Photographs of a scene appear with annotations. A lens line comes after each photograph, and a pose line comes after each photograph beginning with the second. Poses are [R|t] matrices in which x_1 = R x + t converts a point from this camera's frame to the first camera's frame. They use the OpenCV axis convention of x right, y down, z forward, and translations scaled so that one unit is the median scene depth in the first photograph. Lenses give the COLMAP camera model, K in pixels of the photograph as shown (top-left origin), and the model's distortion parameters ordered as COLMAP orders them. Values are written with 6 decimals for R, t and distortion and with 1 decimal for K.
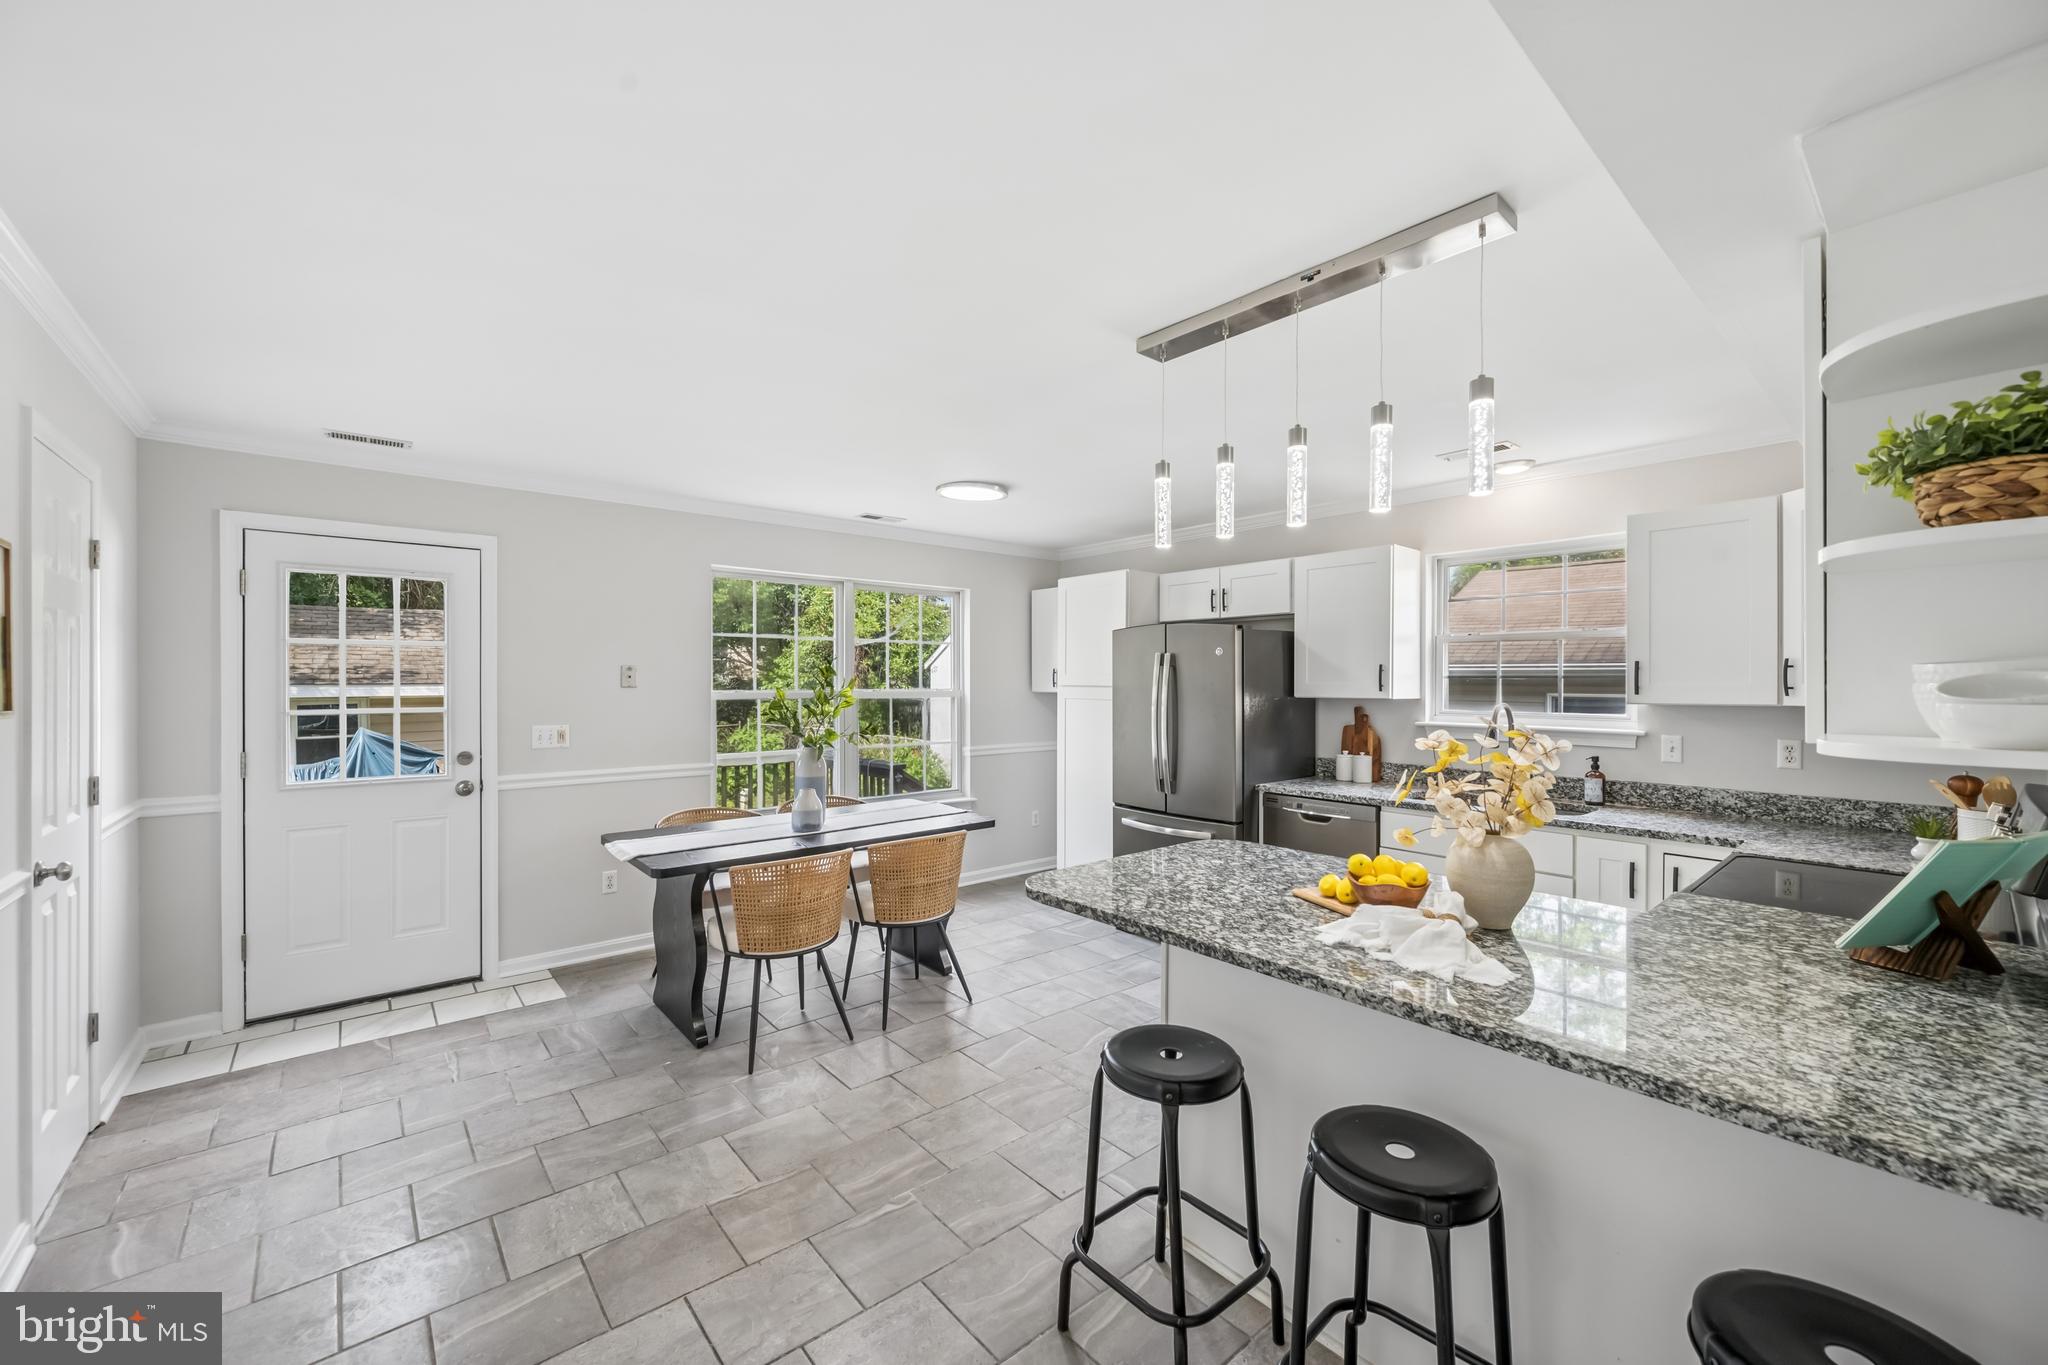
lens RADIAL K [[801.4, 0, 1010.6], [0, 801.4, 683.1], [0, 0, 1]] dist [-0.002728, -0.000156]
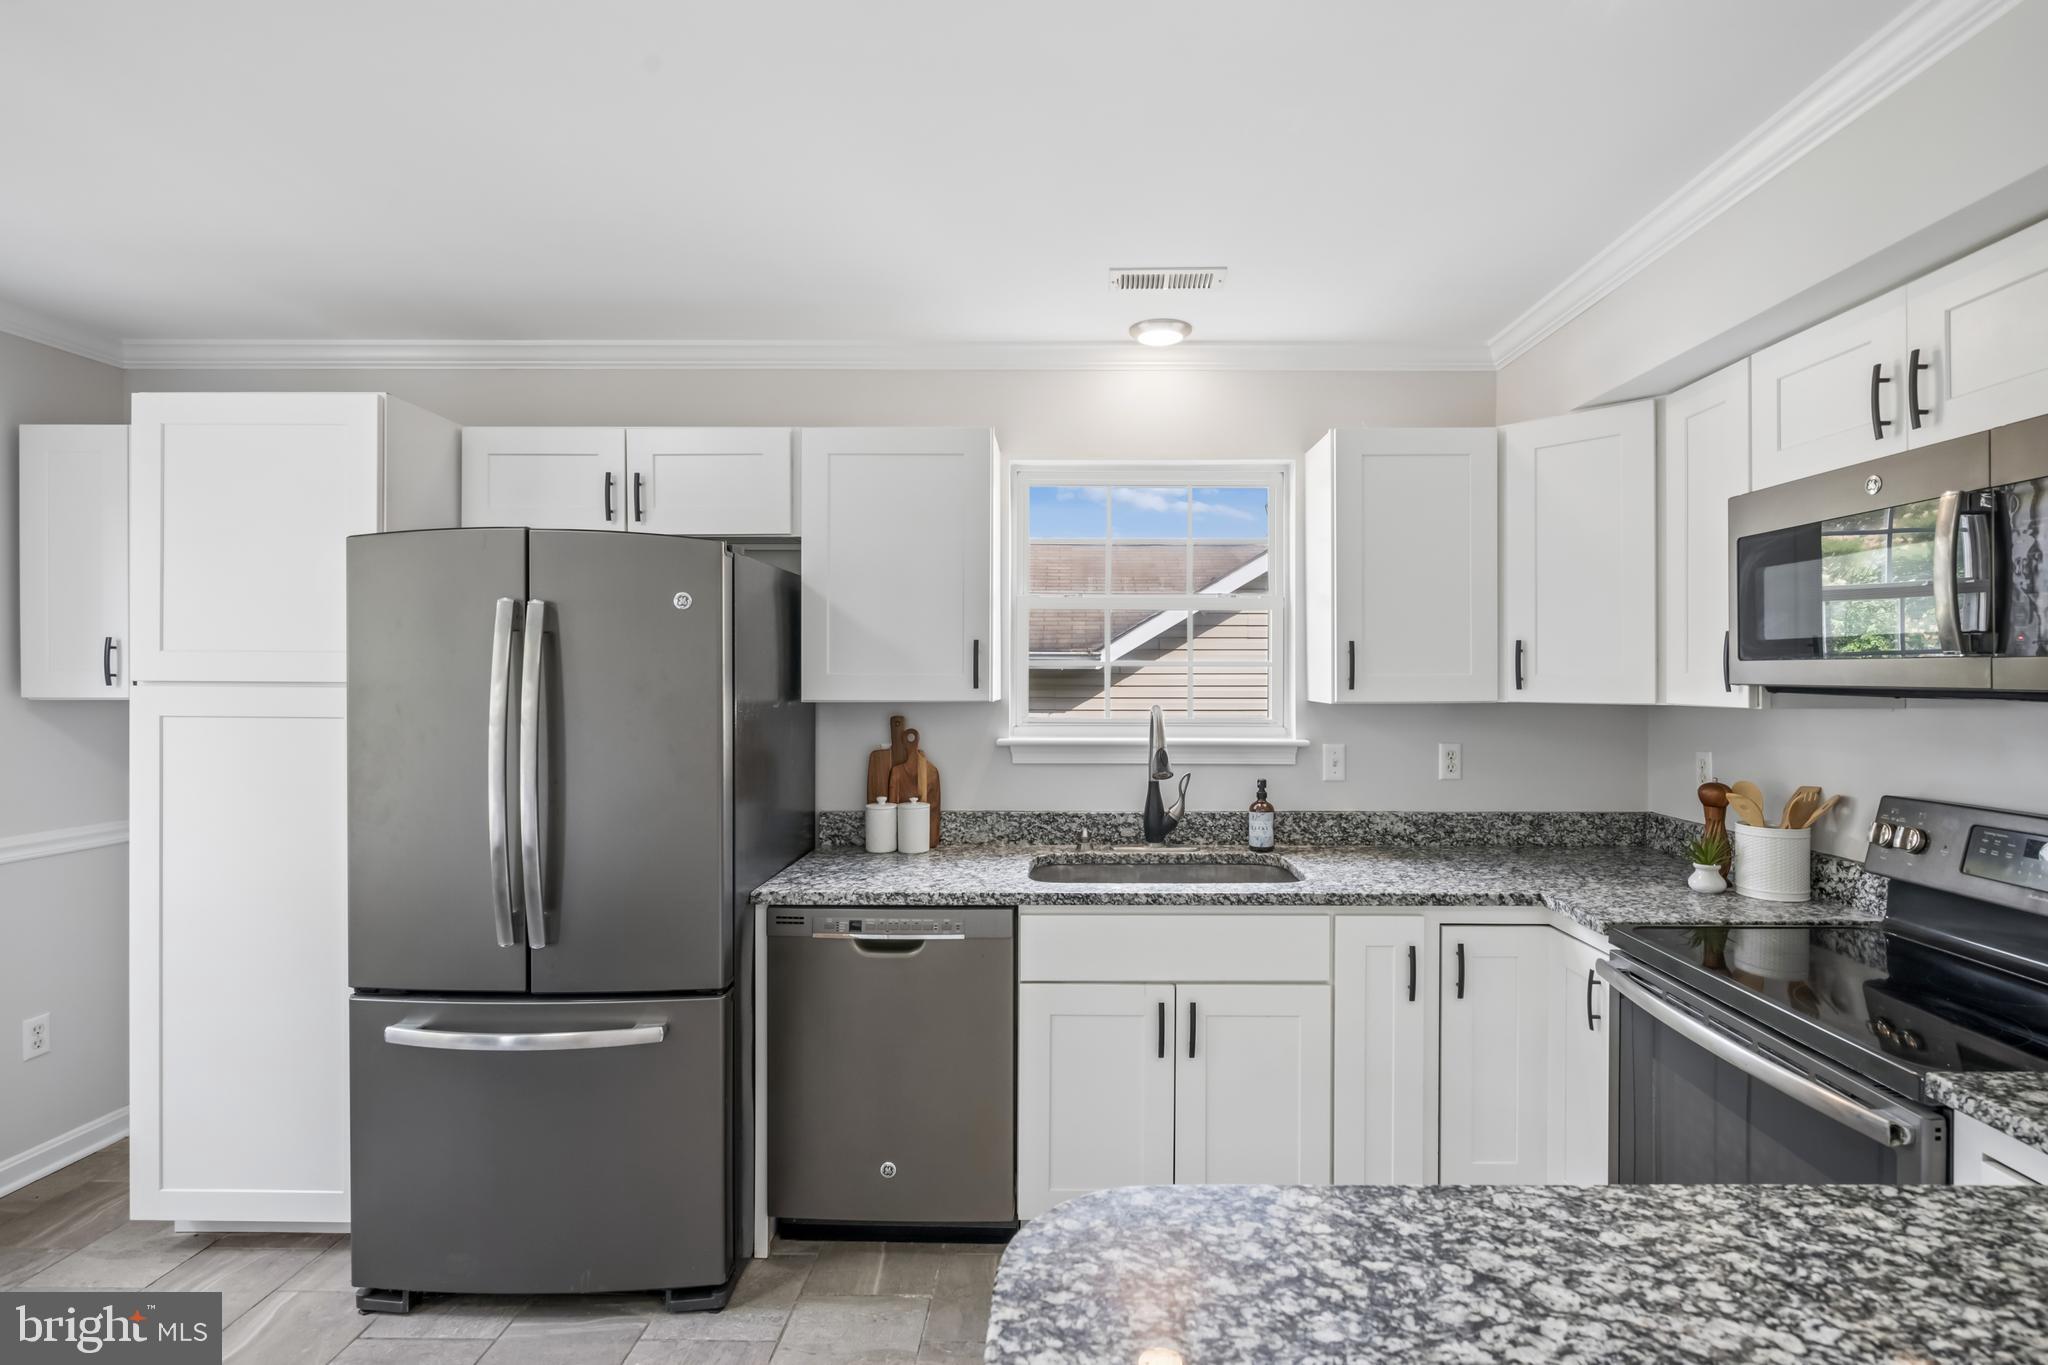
lens RADIAL K [[953.2, 0, 1072.1], [0, 953.2, 675.5], [0, 0, 1]] dist [-0.002558, -0.000091]
pose [[0.641403, -0.002363, 0.767201, 0.001410], [0.002371, 0.999997, 0.001099, 0.000855], [-0.767201, 0.001114, 0.641406, 0.528076]]
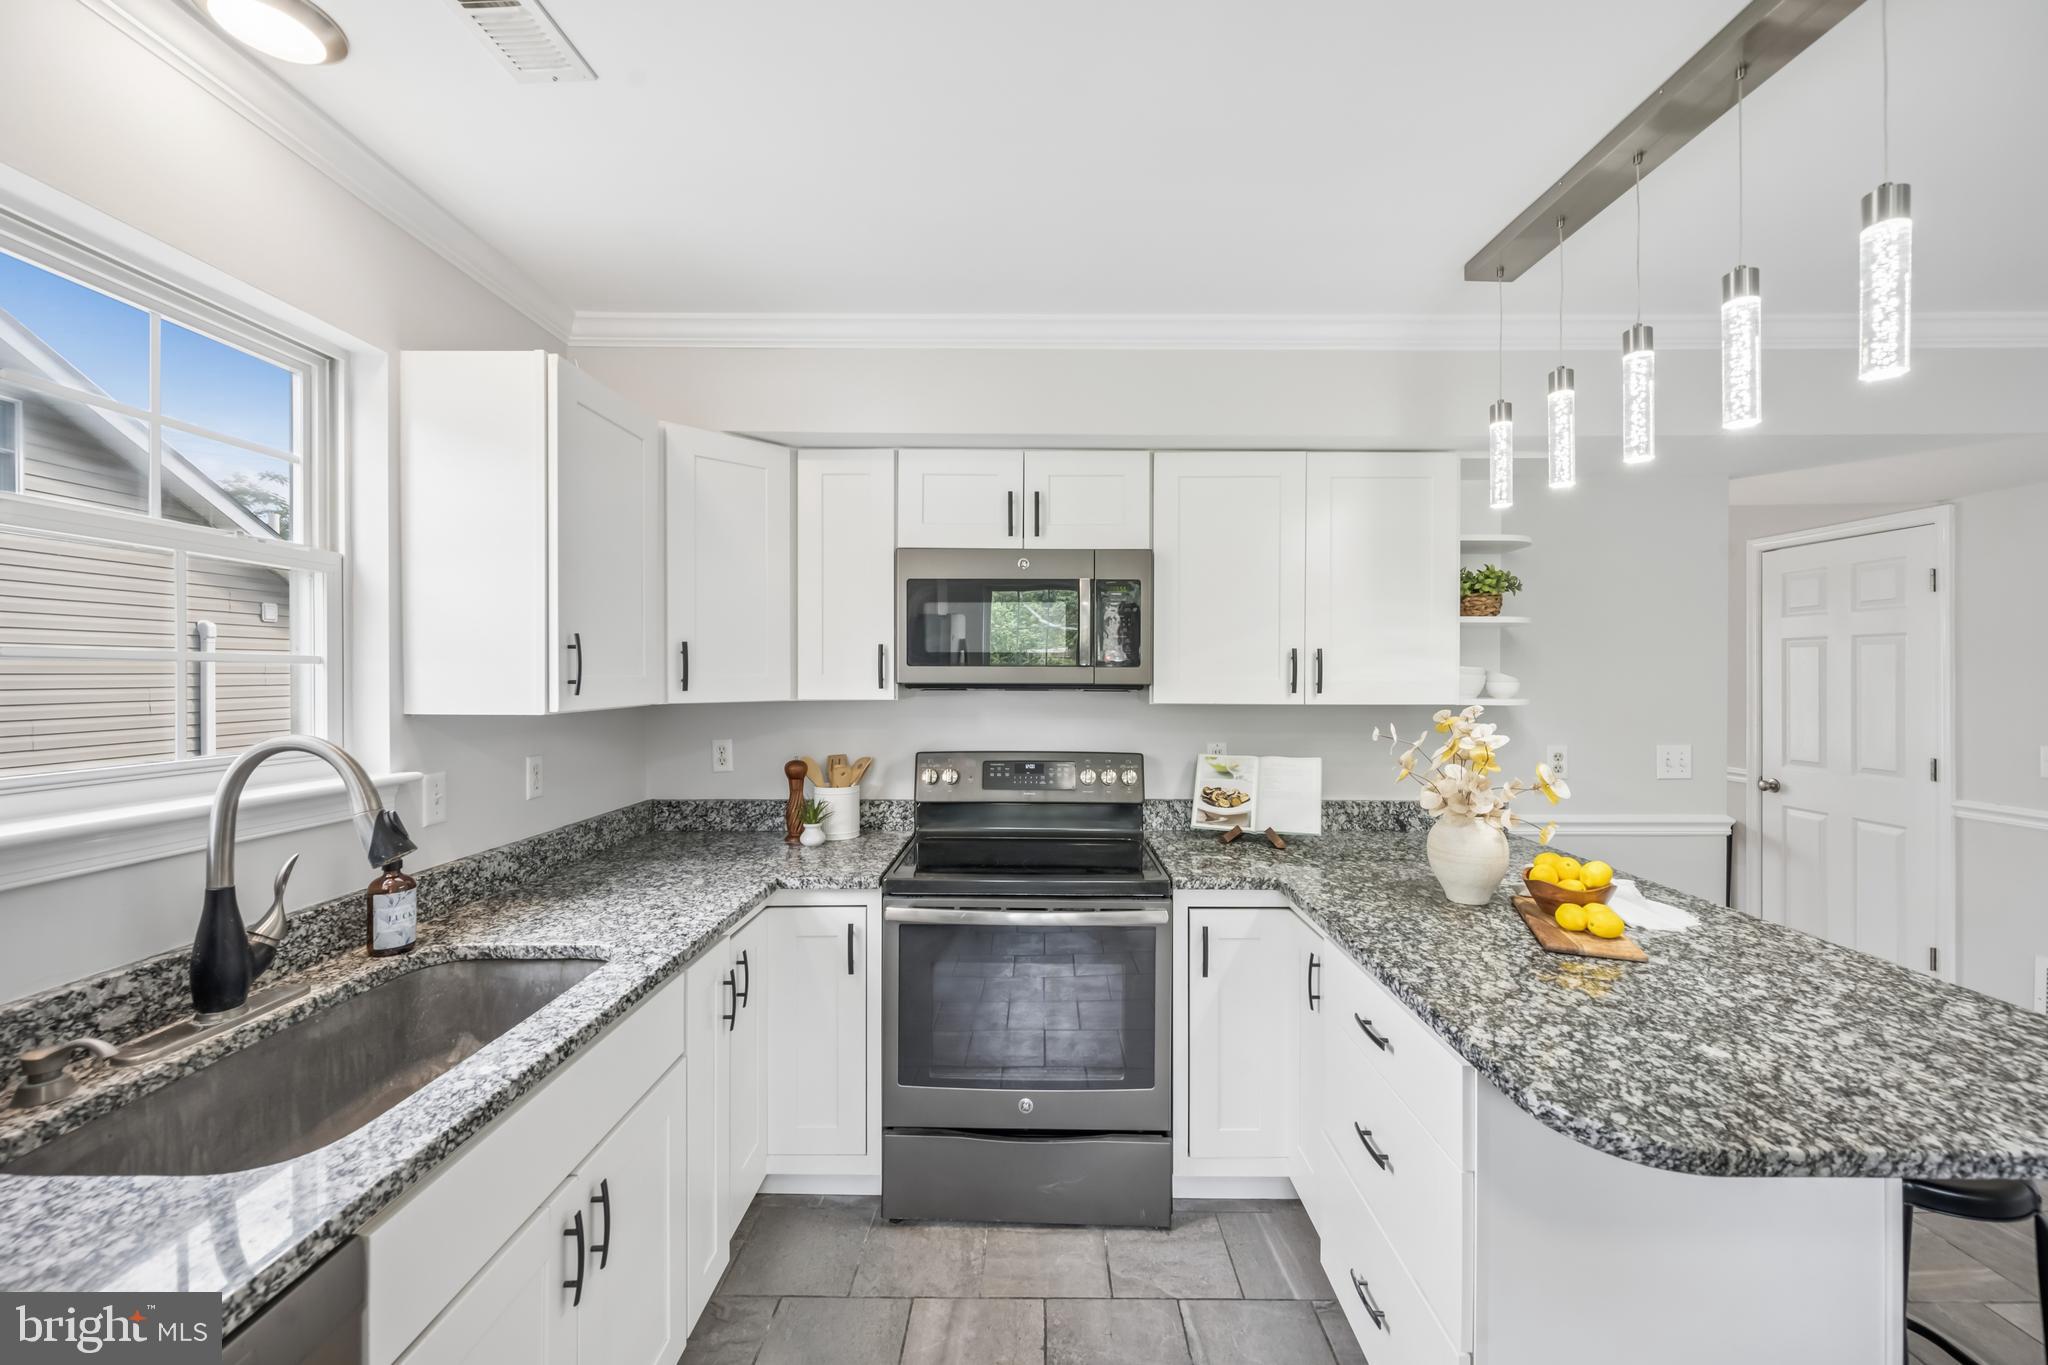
lens RADIAL K [[803.4, 0, 1032.6], [0, 803.4, 676.8], [0, 0, 1]] dist [-0.001163, -0.000238]
pose [[-0.767109, -0.003290, 0.641508, 0.158473], [-0.000702, 0.999991, 0.004288, -0.000392], [-0.641516, 0.002839, -0.767104, 0.975992]]
